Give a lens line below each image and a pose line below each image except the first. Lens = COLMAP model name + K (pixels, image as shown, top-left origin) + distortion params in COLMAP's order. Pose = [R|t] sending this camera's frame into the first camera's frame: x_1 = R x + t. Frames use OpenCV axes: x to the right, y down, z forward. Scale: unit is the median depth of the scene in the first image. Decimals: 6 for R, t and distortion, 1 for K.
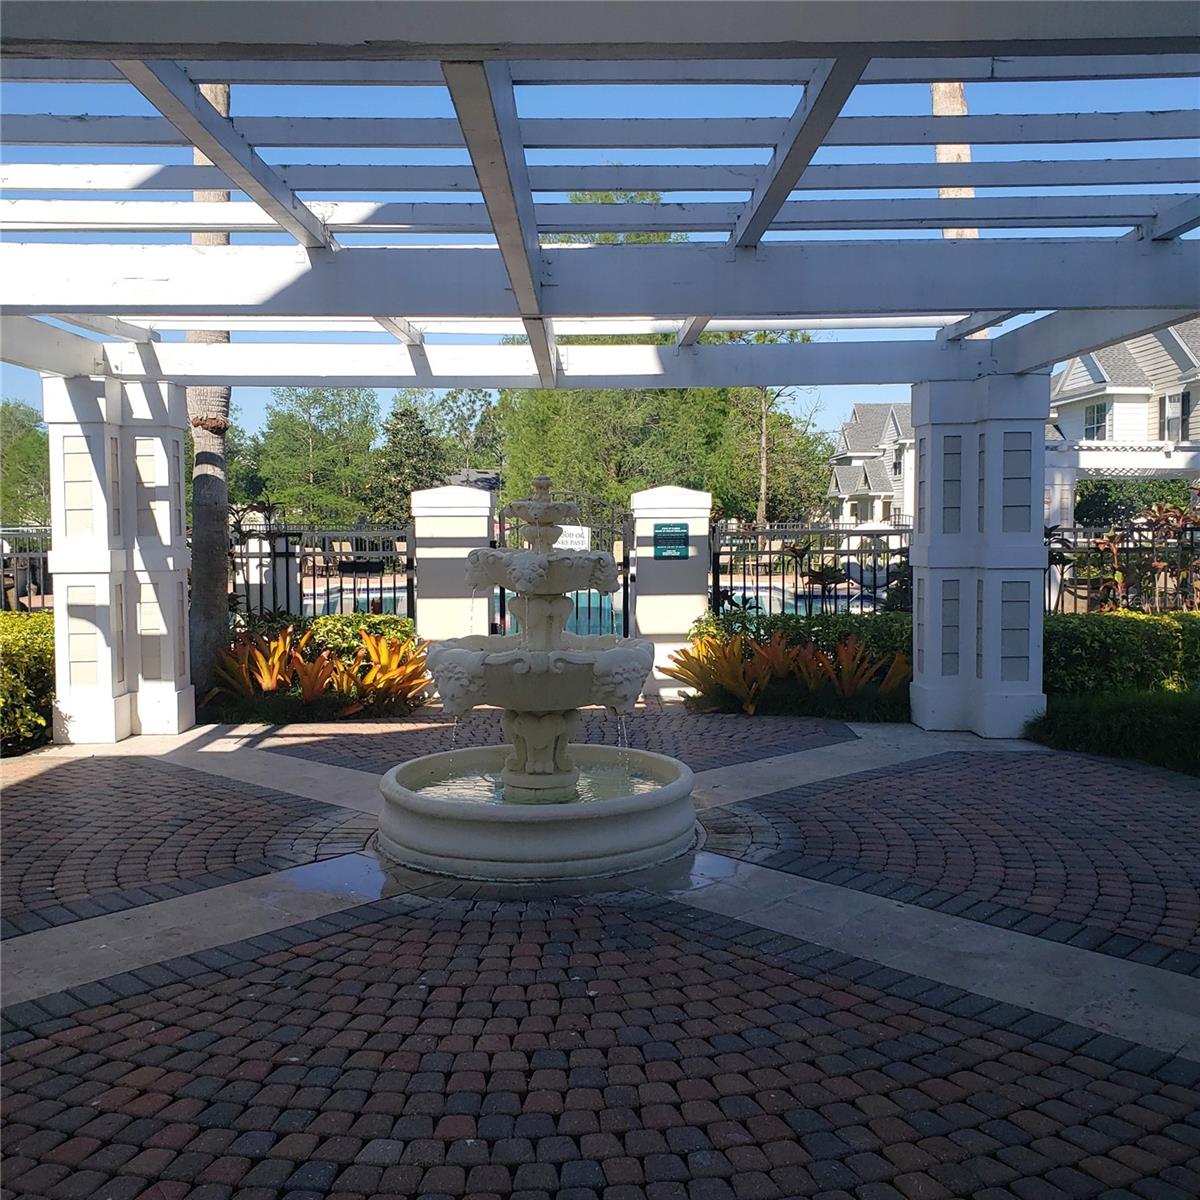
lens RADIAL K [[1262.7, 0, 600.0], [0, 1262.7, 600.0], [0, 0, 1]] dist [0.203979, -0.497676]
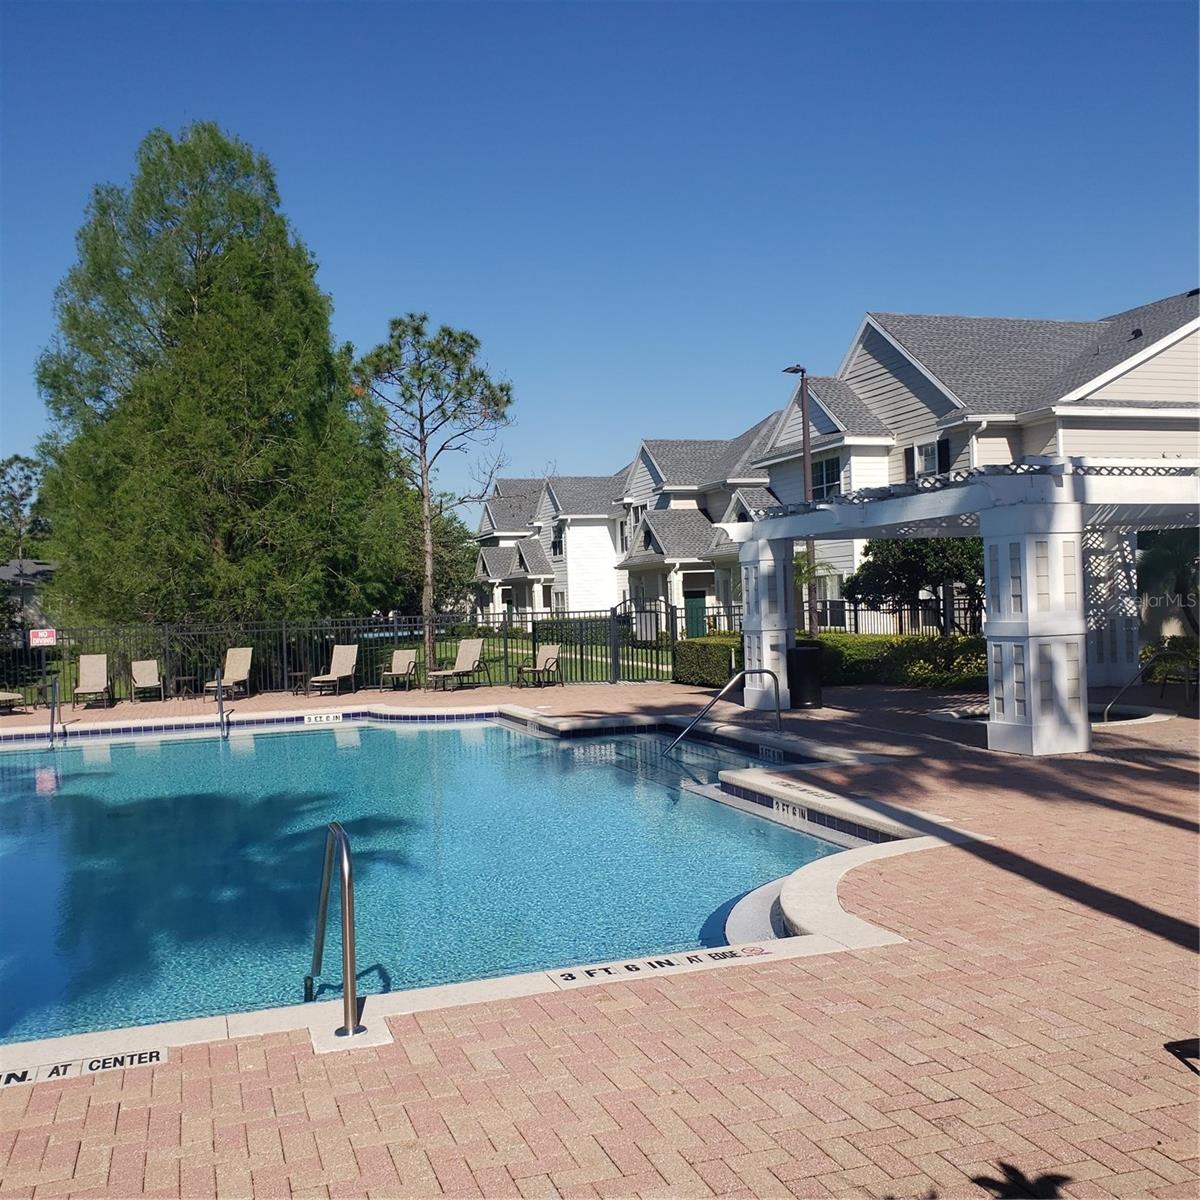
lens RADIAL K [[1262.7, 0, 600.0], [0, 1262.7, 600.0], [0, 0, 1]] dist [0.203979, -0.497676]
pose [[0.953424, -0.030910, 0.300045, -0.002428], [0.052050, 0.996673, -0.062720, -0.016686], [-0.297108, 0.075417, 0.951861, 0.251328]]
